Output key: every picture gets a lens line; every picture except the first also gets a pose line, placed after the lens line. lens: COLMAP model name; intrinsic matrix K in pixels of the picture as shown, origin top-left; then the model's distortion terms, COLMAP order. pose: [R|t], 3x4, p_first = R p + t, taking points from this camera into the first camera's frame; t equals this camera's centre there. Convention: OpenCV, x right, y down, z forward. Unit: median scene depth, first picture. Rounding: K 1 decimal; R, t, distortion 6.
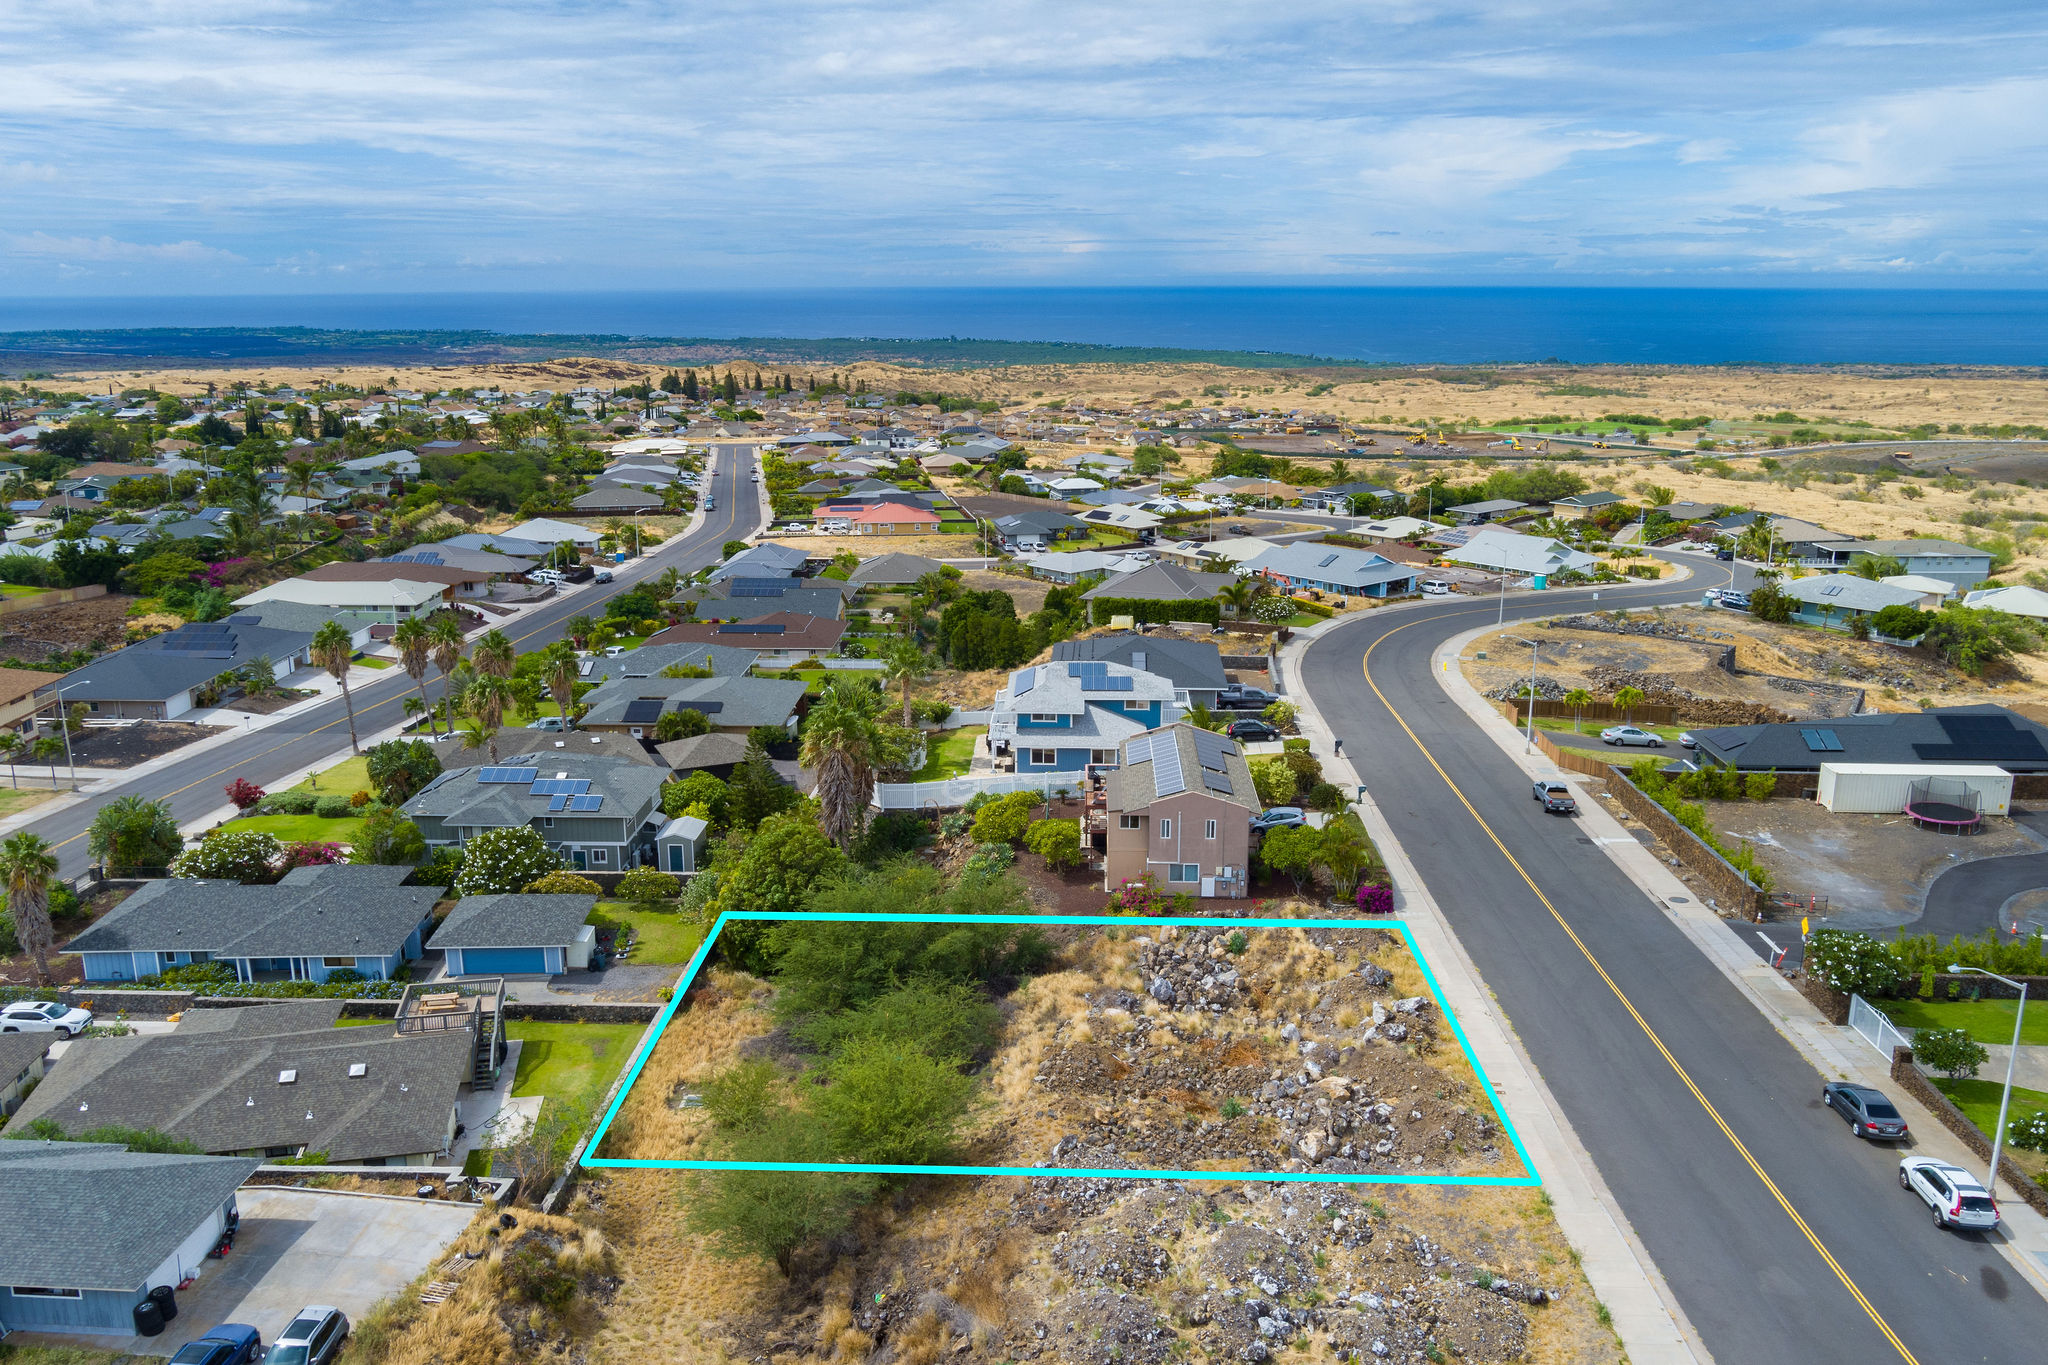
lens RADIAL K [[1750.6, 0, 1024.0], [0, 1750.6, 682.5], [0, 0, 1]] dist [-0.052491, -0.012900]
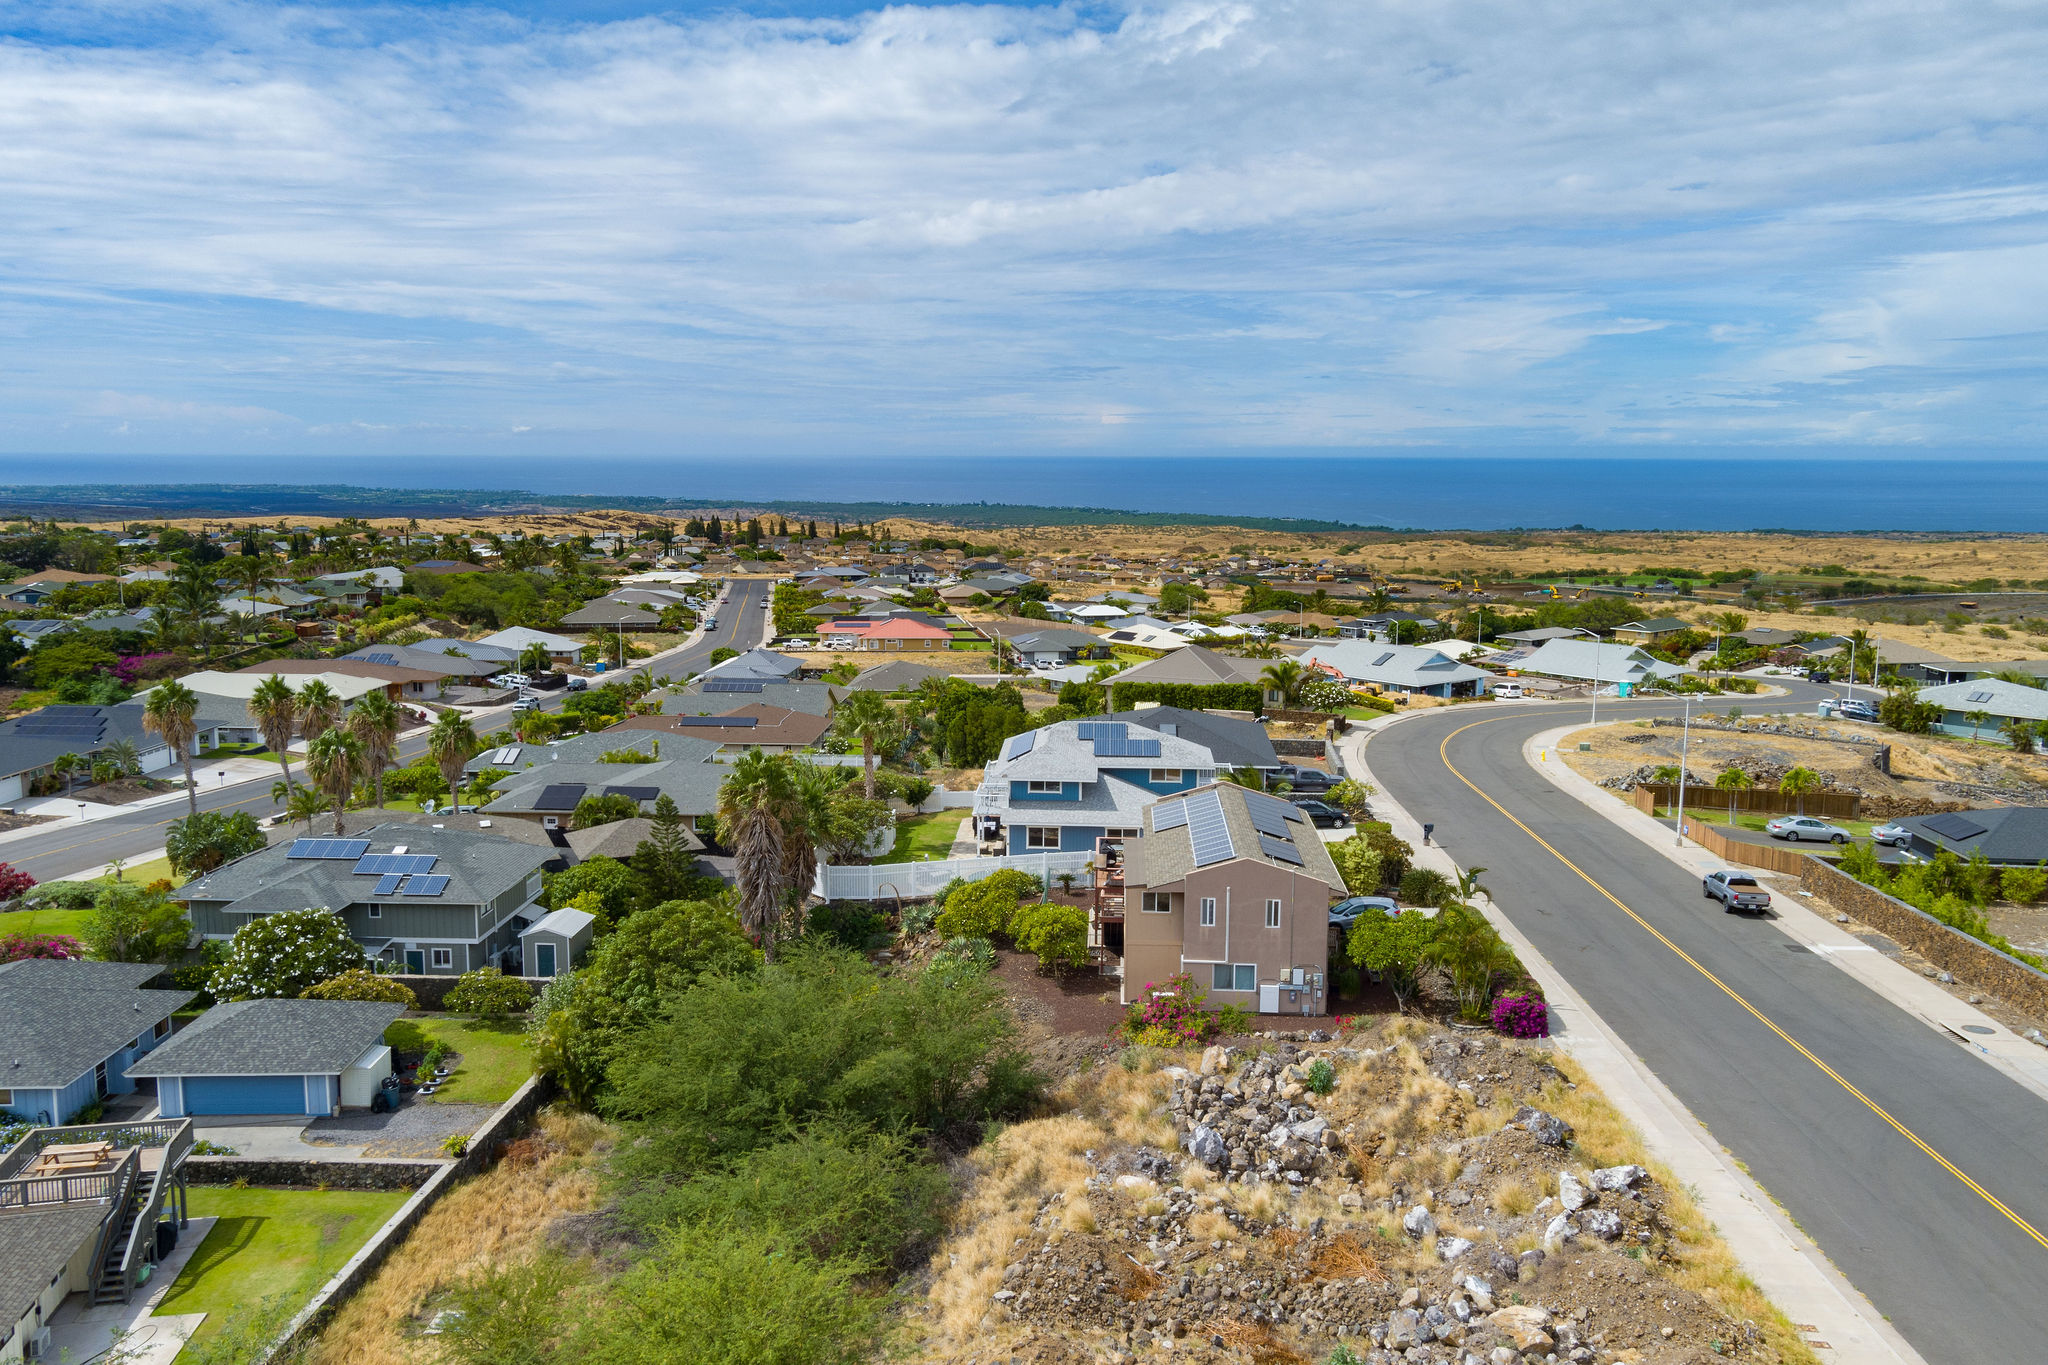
lens RADIAL K [[1691.4, 0, 1024.0], [0, 1691.4, 682.5], [0, 0, 1]] dist [0.012234, 0.010203]
pose [[0.999795, 0.009640, -0.017777, 0.011369], [-0.011370, 0.994926, -0.099969, 0.036837], [0.016724, 0.100150, 0.994832, 0.193495]]
